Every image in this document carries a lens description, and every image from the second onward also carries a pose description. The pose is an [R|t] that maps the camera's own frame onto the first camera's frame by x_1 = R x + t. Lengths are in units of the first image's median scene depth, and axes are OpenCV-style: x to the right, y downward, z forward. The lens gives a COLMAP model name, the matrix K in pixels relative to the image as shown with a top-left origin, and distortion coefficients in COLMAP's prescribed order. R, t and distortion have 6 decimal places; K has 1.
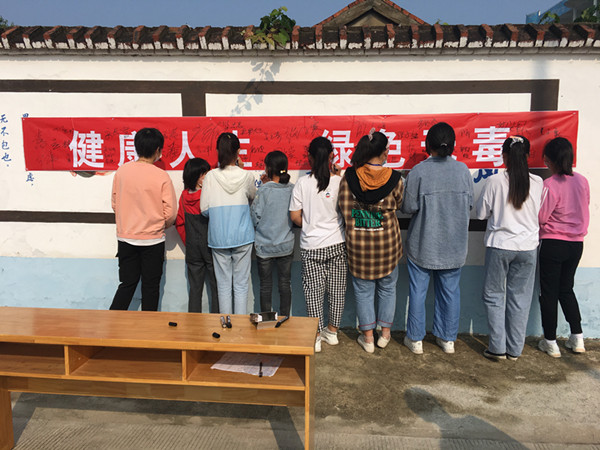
lens RADIAL K [[509.9, 0, 302.8], [0, 509.9, 209.5], [0, 0, 1]] dist [0.091313, -0.124169]
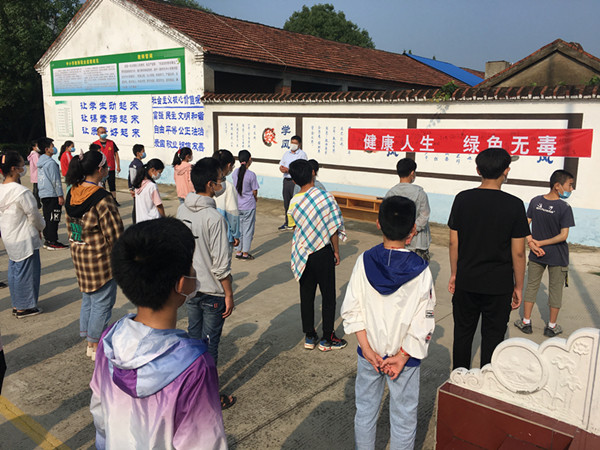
lens RADIAL K [[509.9, 0, 302.8], [0, 509.9, 209.5], [0, 0, 1]] dist [0.091313, -0.124169]
pose [[0.823695, 0.101701, -0.557838, 0.729804], [-0.075910, 0.994706, 0.069260, 0.061636], [0.561929, -0.014704, 0.827055, -1.231976]]
